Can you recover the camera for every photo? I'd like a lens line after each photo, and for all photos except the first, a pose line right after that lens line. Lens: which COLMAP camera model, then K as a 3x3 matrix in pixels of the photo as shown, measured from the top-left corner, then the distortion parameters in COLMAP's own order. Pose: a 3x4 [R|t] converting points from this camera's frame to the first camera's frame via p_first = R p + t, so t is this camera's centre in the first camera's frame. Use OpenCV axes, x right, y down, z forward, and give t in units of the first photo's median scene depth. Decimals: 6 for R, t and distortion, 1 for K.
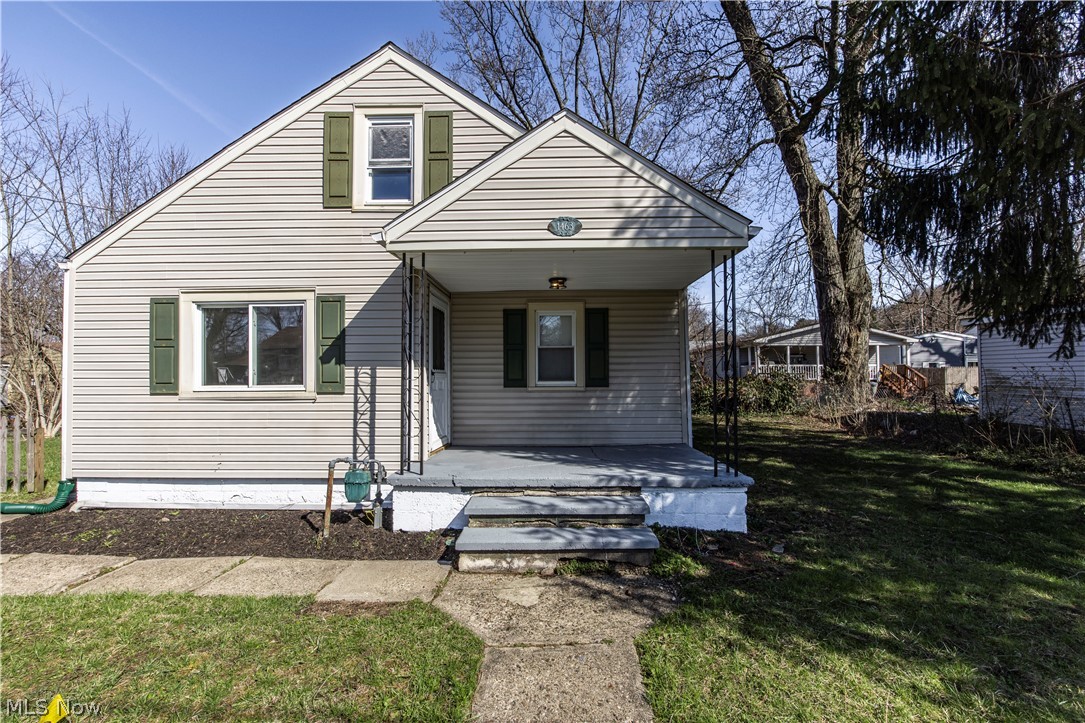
lens RADIAL K [[443.4, 0, 545.2], [0, 443.4, 366.3], [0, 0, 1]] dist [-0.000415, 0.000077]
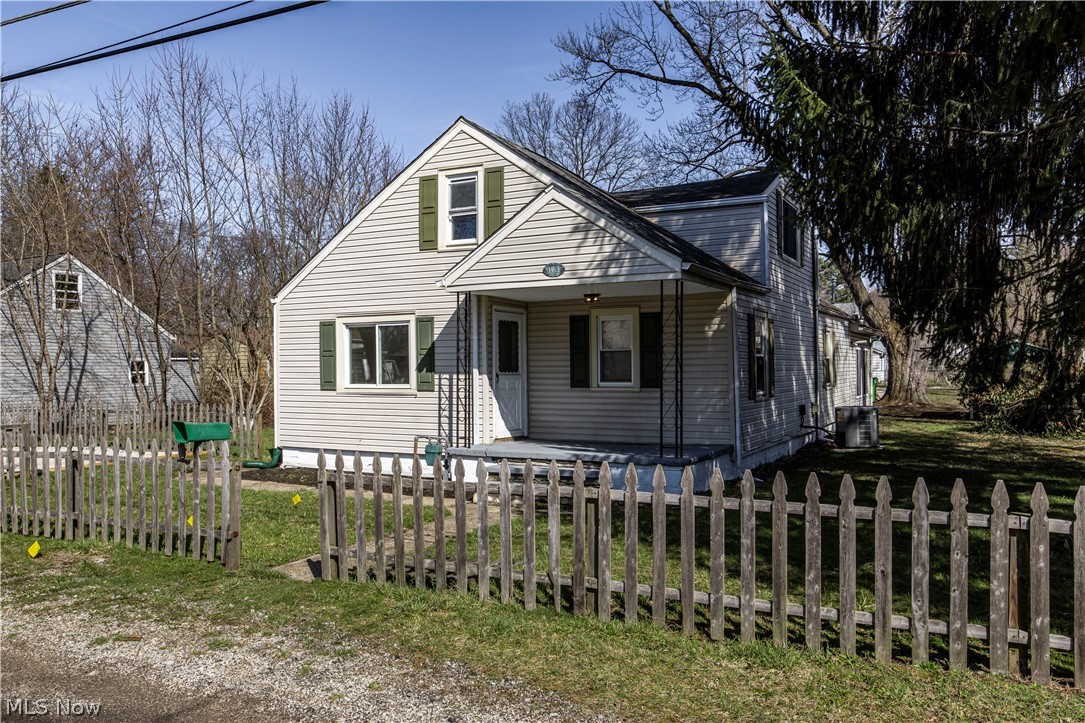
lens RADIAL K [[848.1, 0, 542.5], [0, 848.1, 361.5], [0, 0, 1]] dist [-0.002894, -0.000364]
pose [[0.891567, -0.004437, -0.452866, 0.957121], [0.012533, 0.999811, 0.014880, -0.058660], [0.452715, -0.018943, 0.891454, -1.079799]]
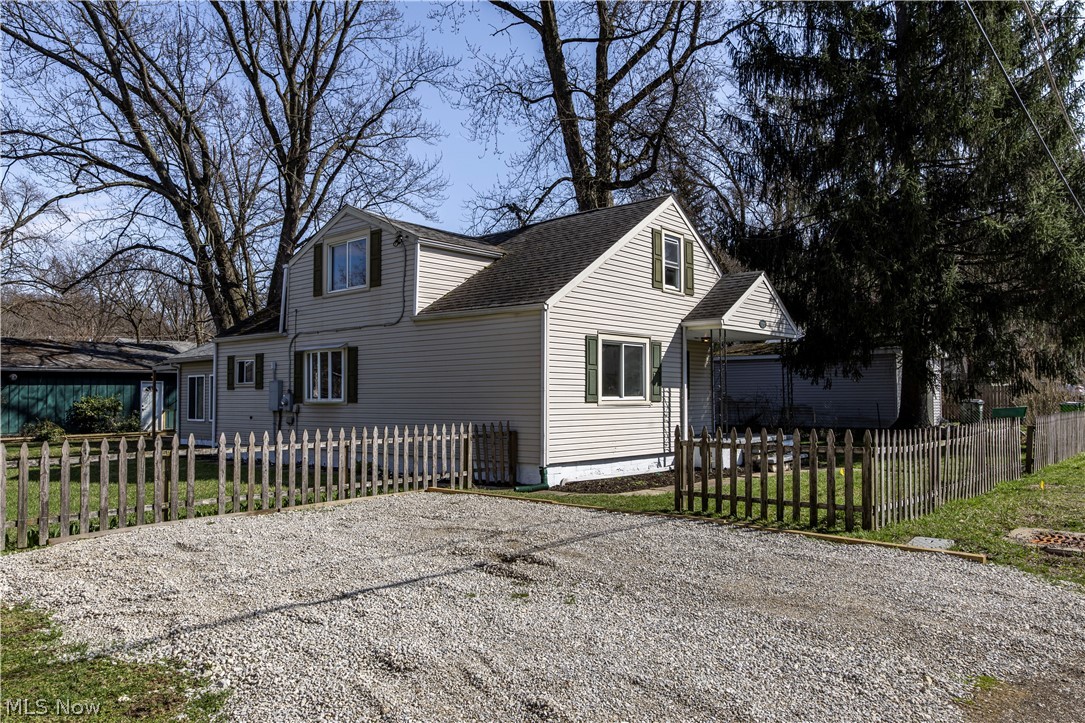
lens RADIAL K [[785.3, 0, 542.5], [0, 785.3, 361.5], [0, 0, 1]] dist [-0.007438, -0.000757]
pose [[0.635463, 0.038768, 0.771158, -2.929754], [-0.019001, 0.999221, -0.034576, 0.021267], [-0.771898, 0.007319, 0.635705, -0.509093]]
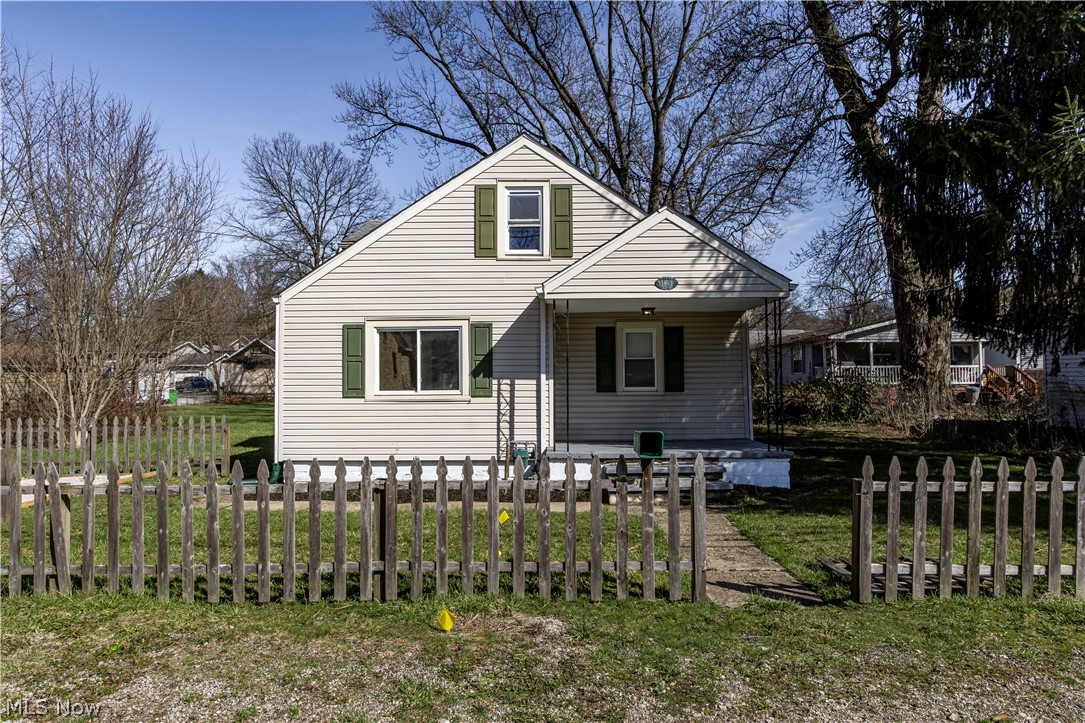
lens RADIAL K [[677.9, 0, 533.1], [0, 677.9, 349.4], [0, 0, 1]] dist [0.009606, 0.001978]
pose [[0.999987, -0.001090, 0.004923, -0.332405], [0.001187, 0.999801, -0.019908, -0.038982], [-0.004900, 0.019913, 0.999790, -1.018323]]
